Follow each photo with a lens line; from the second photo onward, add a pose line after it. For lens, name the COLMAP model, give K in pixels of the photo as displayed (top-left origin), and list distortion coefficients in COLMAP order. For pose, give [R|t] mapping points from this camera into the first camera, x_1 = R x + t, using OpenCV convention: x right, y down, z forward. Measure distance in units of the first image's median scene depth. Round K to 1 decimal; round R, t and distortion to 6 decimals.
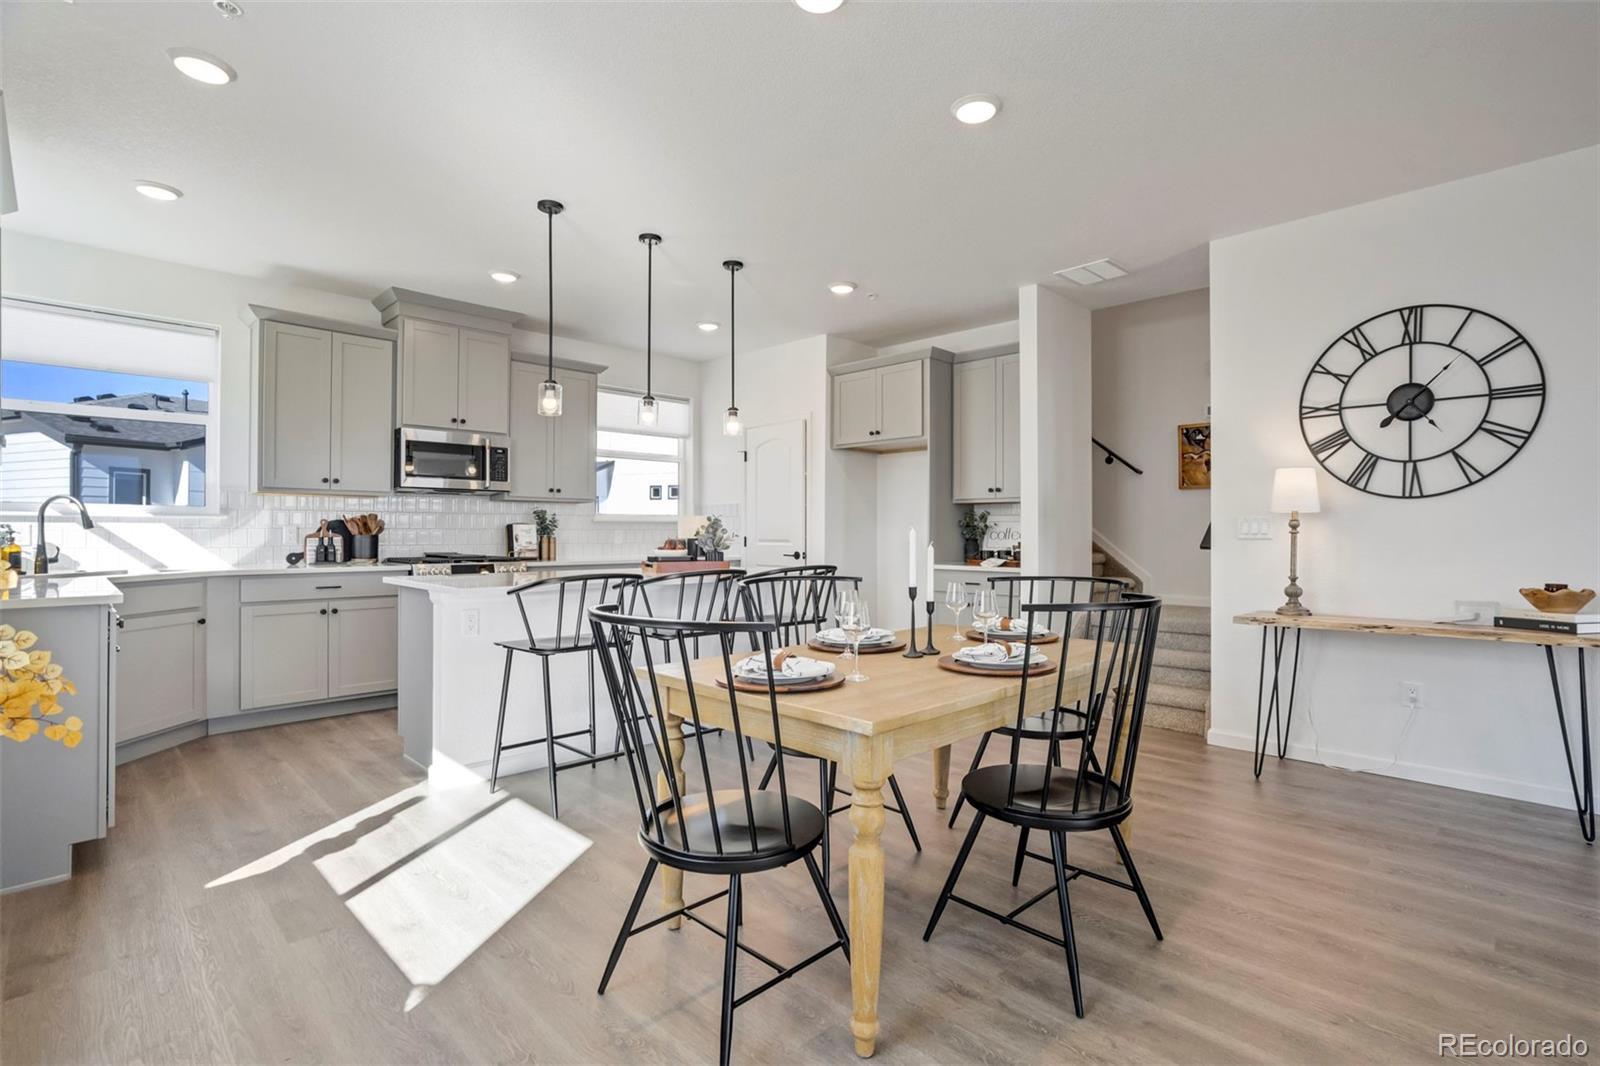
lens RADIAL K [[751.8, 0, 846.0], [0, 751.8, 544.6], [0, 0, 1]] dist [-0.013741, 0.001877]
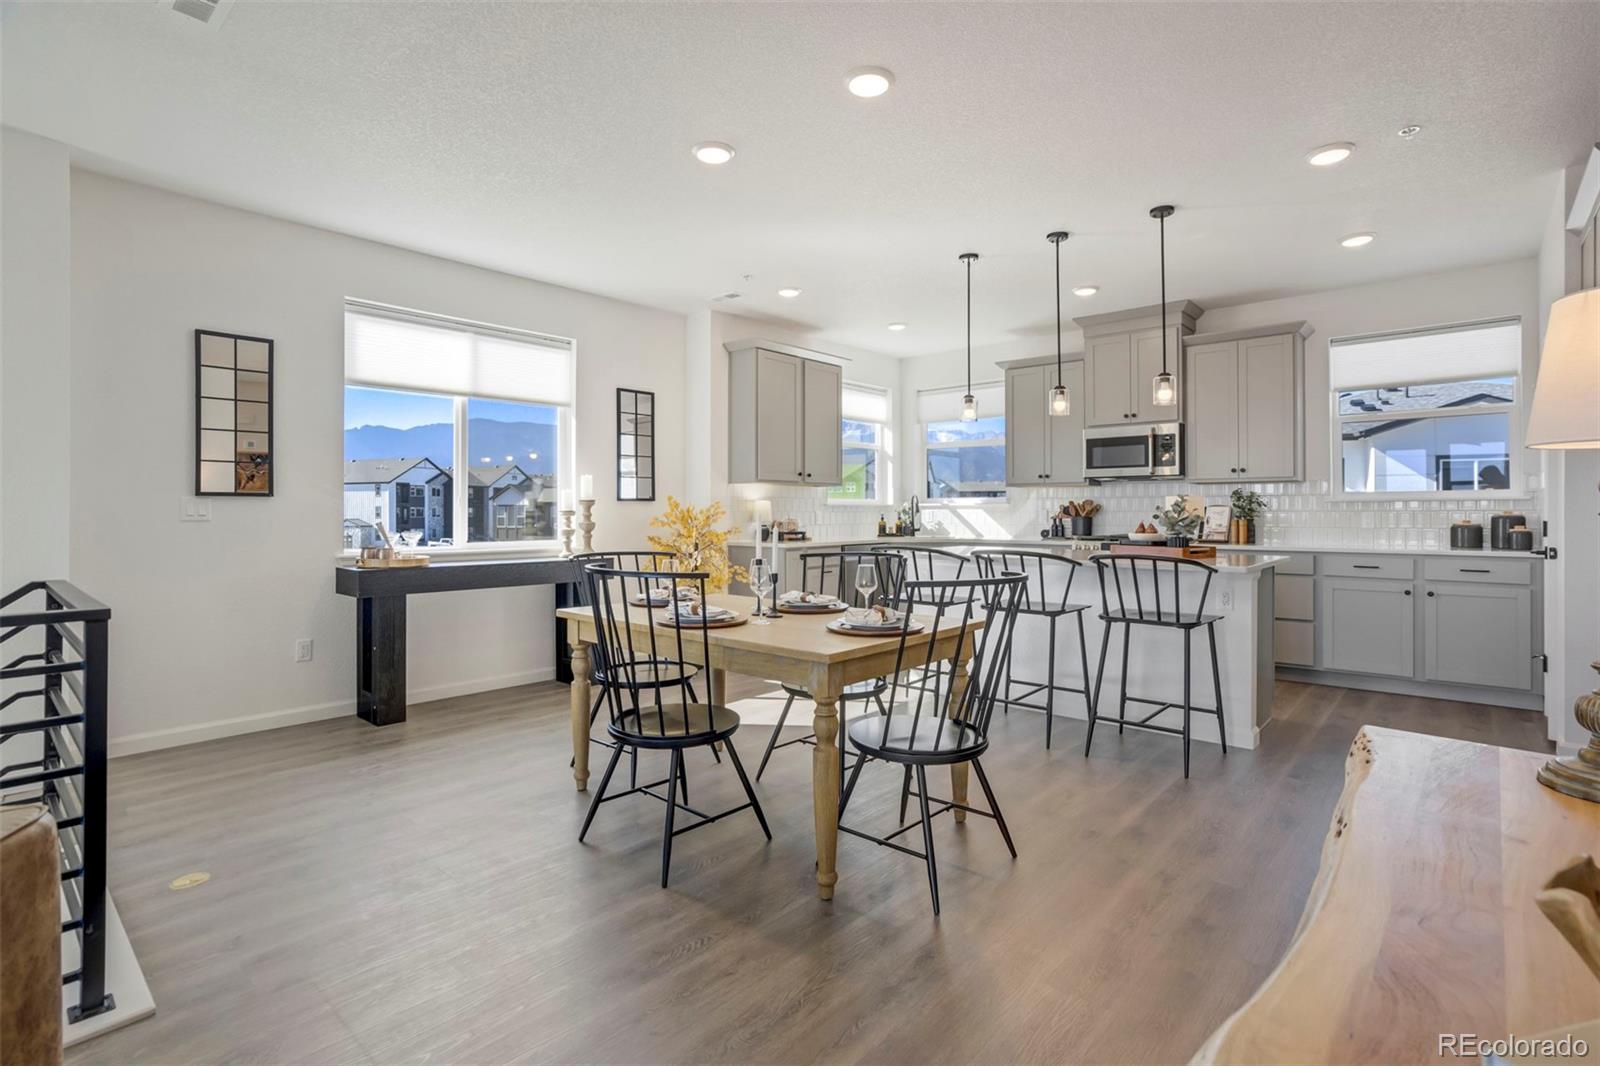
lens RADIAL K [[751.8, 0, 812.1], [0, 751.8, 528.3], [0, 0, 1]] dist [-0.013741, 0.001877]
pose [[0.033706, 0.015966, -0.999304, 0.840863], [-0.016183, 0.999750, 0.015427, -0.007676], [0.999301, 0.015652, 0.033956, 0.674678]]
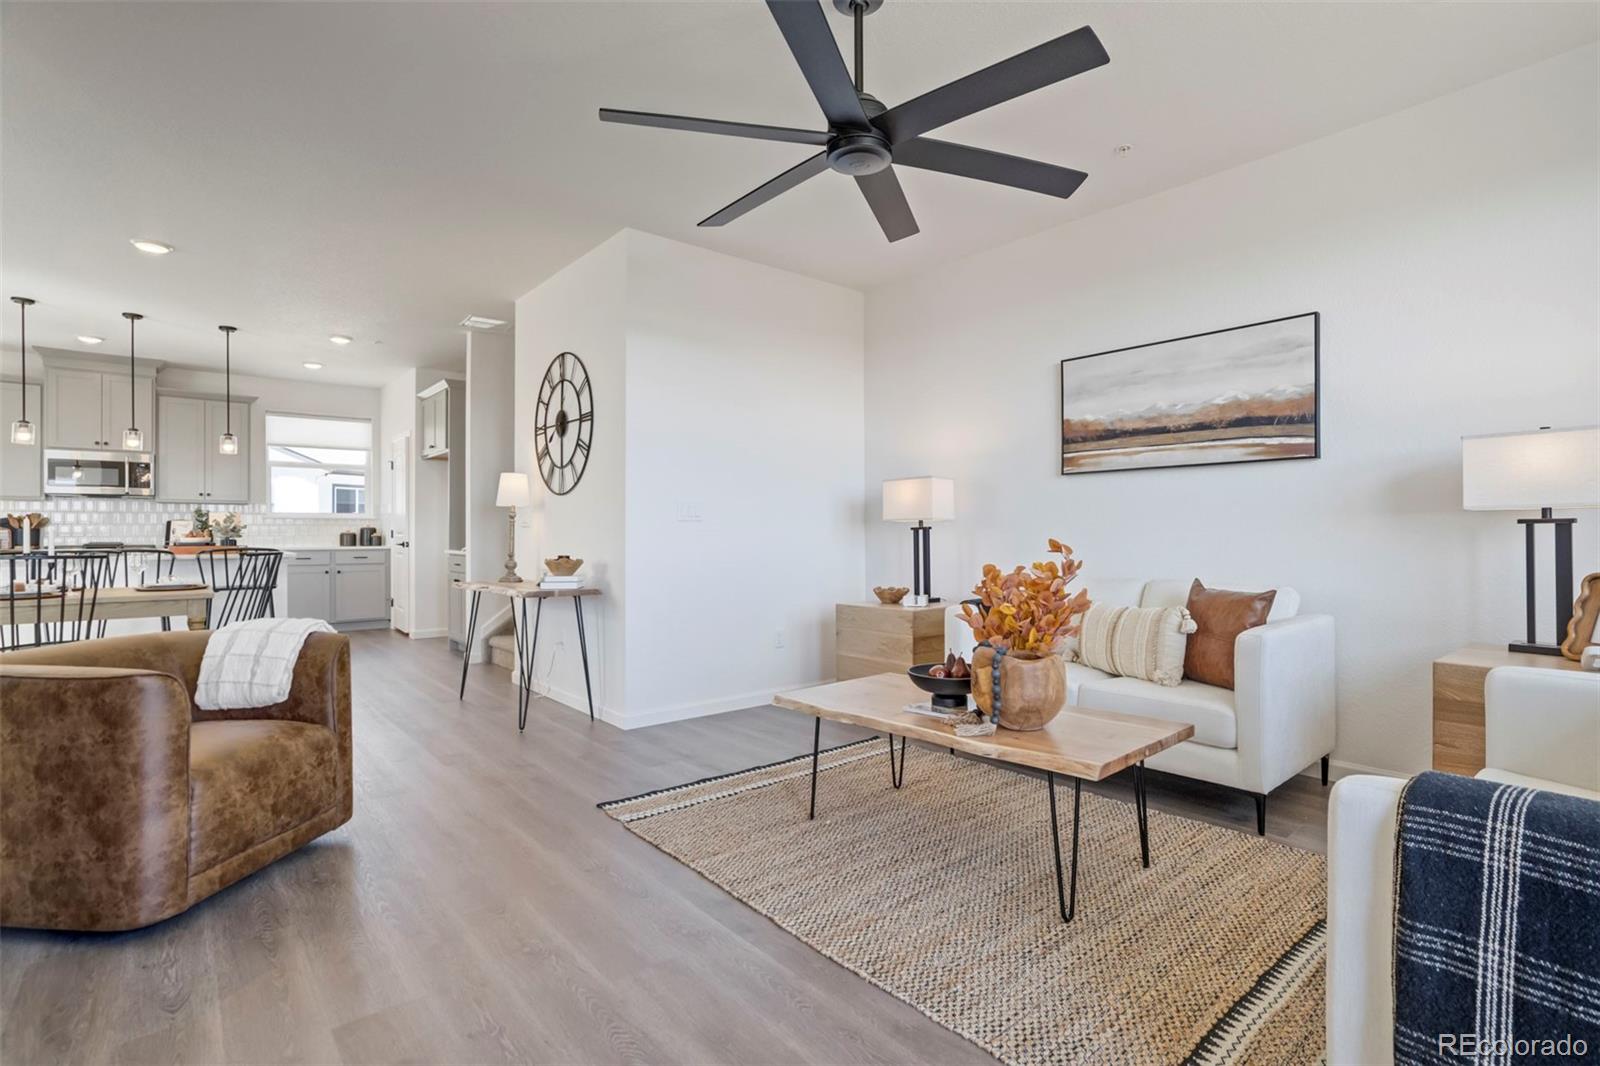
lens RADIAL K [[751.8, 0, 795.2], [0, 751.8, 525.5], [0, 0, 1]] dist [-0.013741, 0.001877]
pose [[0.993412, -0.001921, -0.114584, 1.241601], [-0.001569, 0.999538, -0.030357, 0.031446], [0.114589, 0.030337, 0.992950, -0.274505]]
